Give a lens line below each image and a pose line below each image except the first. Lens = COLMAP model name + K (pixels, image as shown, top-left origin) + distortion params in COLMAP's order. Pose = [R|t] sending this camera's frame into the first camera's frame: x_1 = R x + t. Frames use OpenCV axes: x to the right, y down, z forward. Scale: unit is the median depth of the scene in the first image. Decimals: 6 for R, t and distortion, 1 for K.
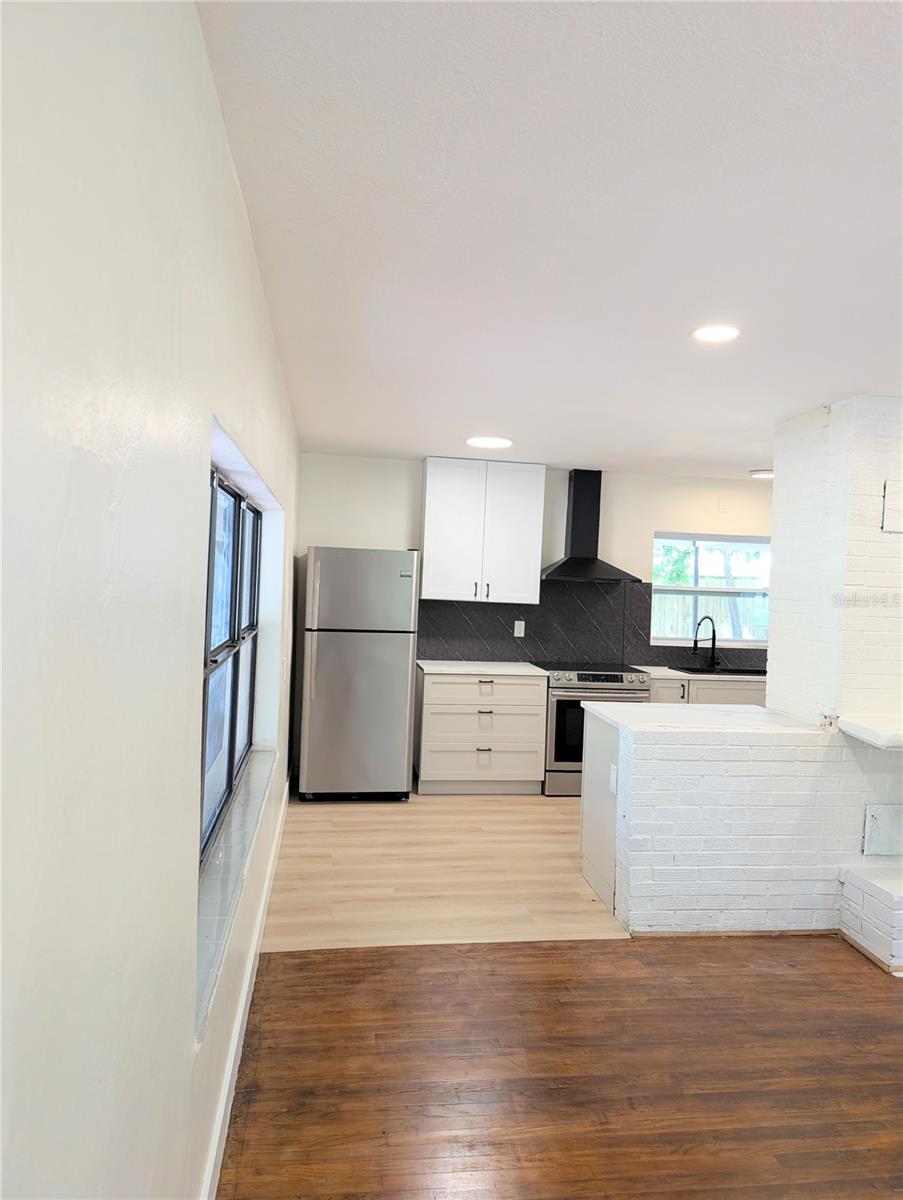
lens RADIAL K [[858.8, 0, 451.5], [0, 858.8, 600.0], [0, 0, 1]] dist [-0.004975, -0.005677]
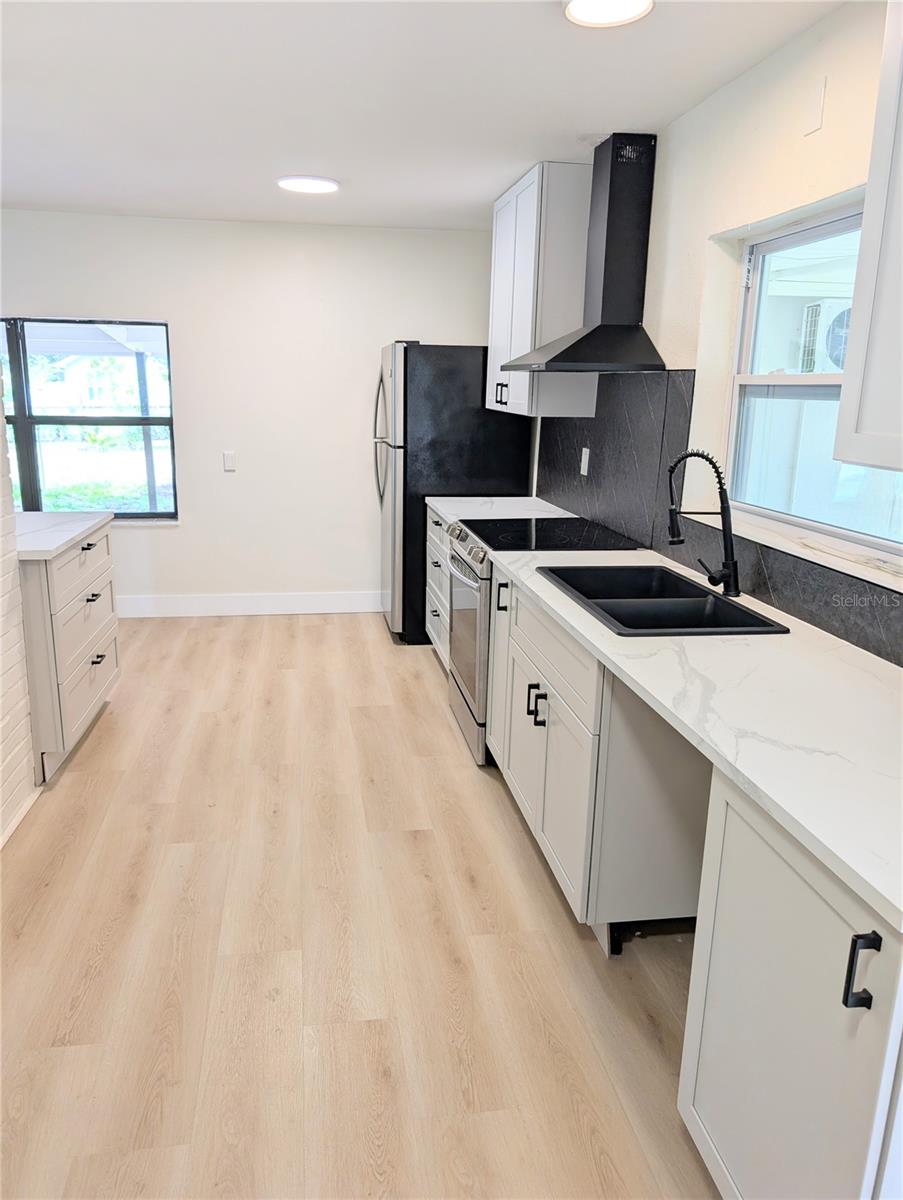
lens RADIAL K [[875.5, 0, 452.5], [0, 875.5, 619.3], [0, 0, 1]] dist [0.073546, -0.000919]
pose [[0.006473, 0.216935, -0.976165, 0.770375], [-0.038088, 0.975530, 0.216541, 0.012269], [0.999253, 0.035779, 0.014577, 0.976074]]
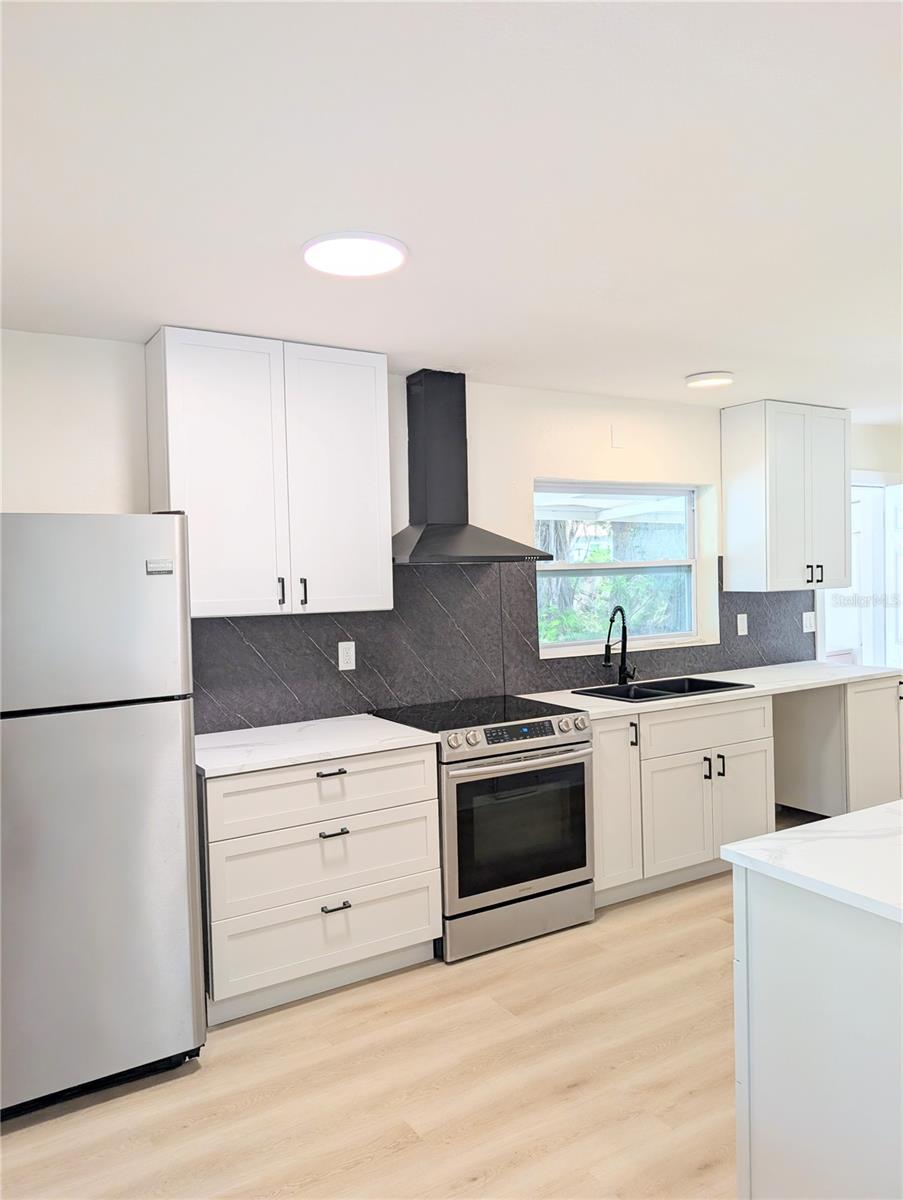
lens RADIAL K [[858.8, 0, 451.5], [0, 858.8, 600.0], [0, 0, 1]] dist [-0.004975, -0.005677]
pose [[0.917658, -0.076081, 0.390020, -0.079820], [0.073074, 0.997071, 0.022566, -0.011260], [-0.390594, 0.007792, 0.920530, 0.493910]]
